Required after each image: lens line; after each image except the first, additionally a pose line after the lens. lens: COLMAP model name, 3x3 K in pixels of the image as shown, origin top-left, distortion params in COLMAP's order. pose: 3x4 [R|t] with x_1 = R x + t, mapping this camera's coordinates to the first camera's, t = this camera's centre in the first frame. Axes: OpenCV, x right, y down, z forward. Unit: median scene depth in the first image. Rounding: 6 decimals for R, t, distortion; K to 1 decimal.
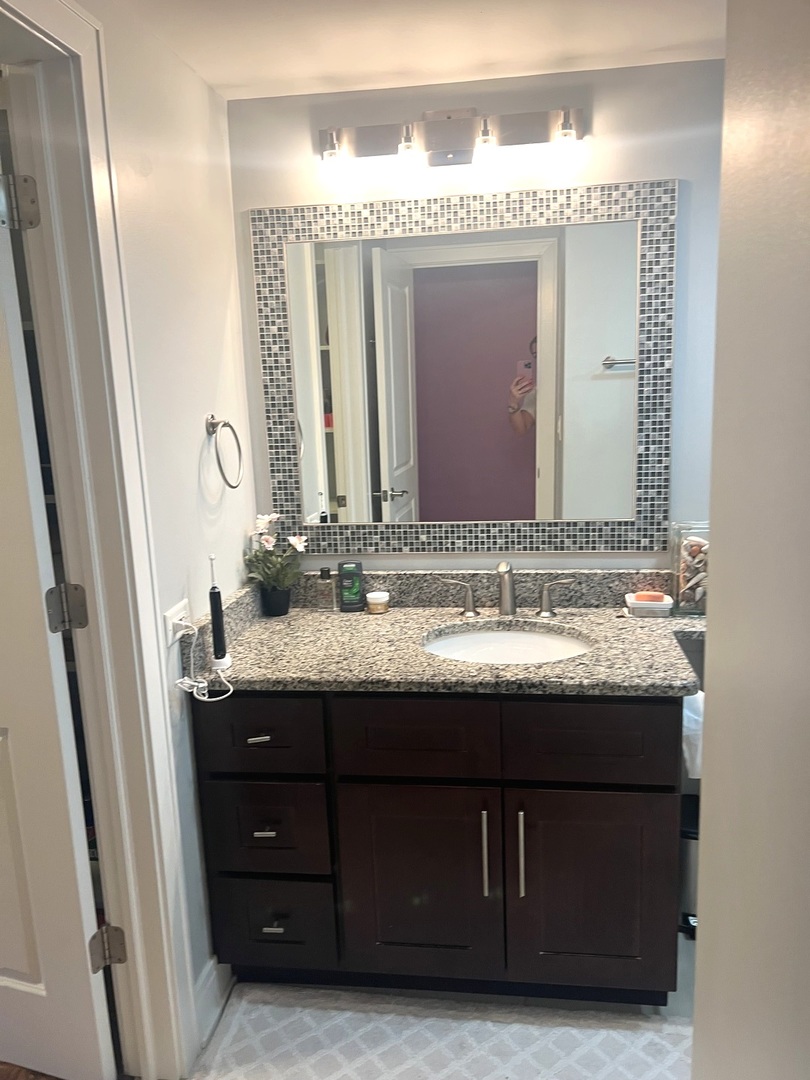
lens RADIAL K [[803.4, 0, 405.0], [0, 803.4, 540.0], [0, 0, 1]] dist [-0.001002, -0.058319]
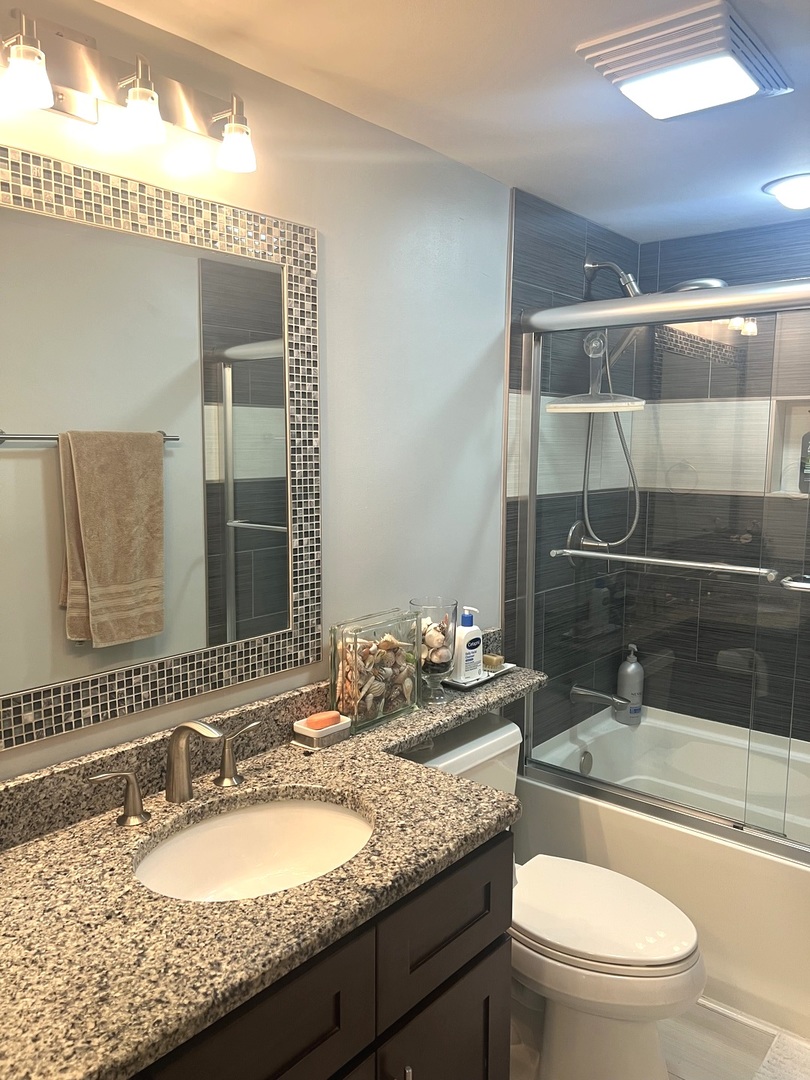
lens RADIAL K [[808.0, 0, 405.8], [0, 808.0, 545.0], [0, 0, 1]] dist [0.066965, -0.121216]
pose [[0.524322, -0.066160, 0.848946, -0.347973], [0.145964, 0.989204, -0.013059, -0.083379], [-0.838917, 0.130763, 0.528318, 0.465057]]
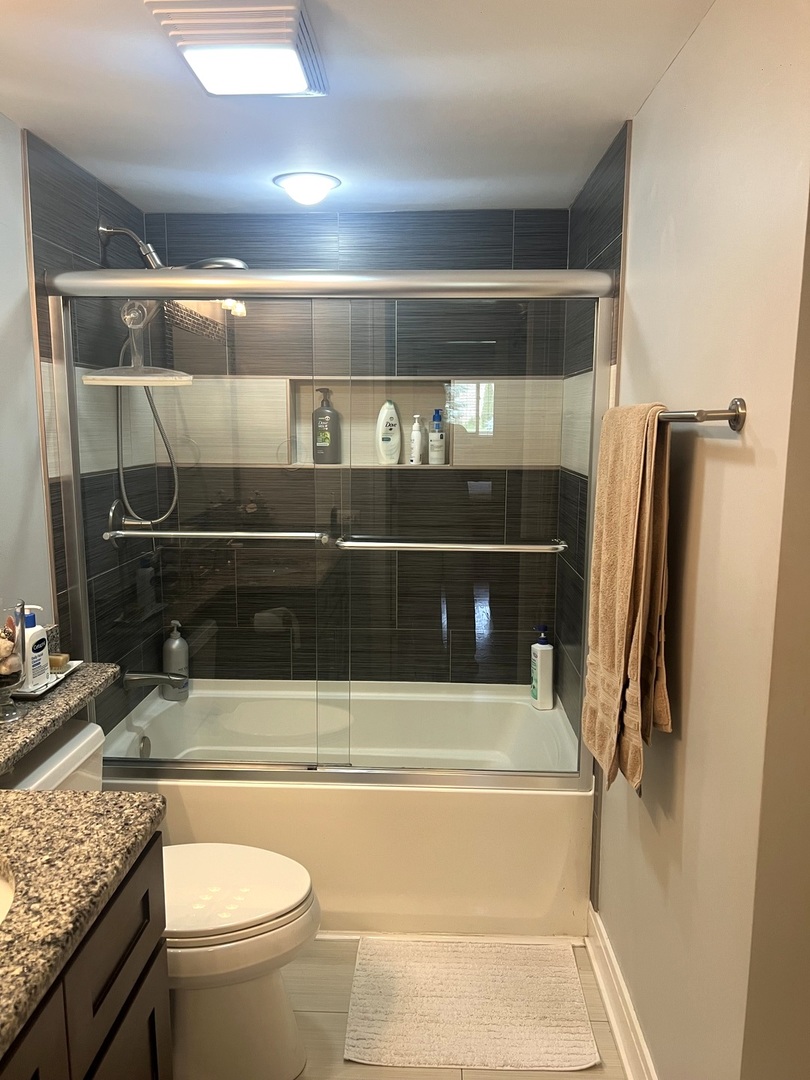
lens RADIAL K [[809.0, 0, 407.4], [0, 809.0, 541.2], [0, 0, 1]] dist [0.051517, -0.054998]
pose [[-0.103120, -0.110725, 0.988487, -0.375172], [0.199301, 0.971331, 0.129595, -0.110200], [-0.974498, 0.210370, -0.078096, 0.594134]]
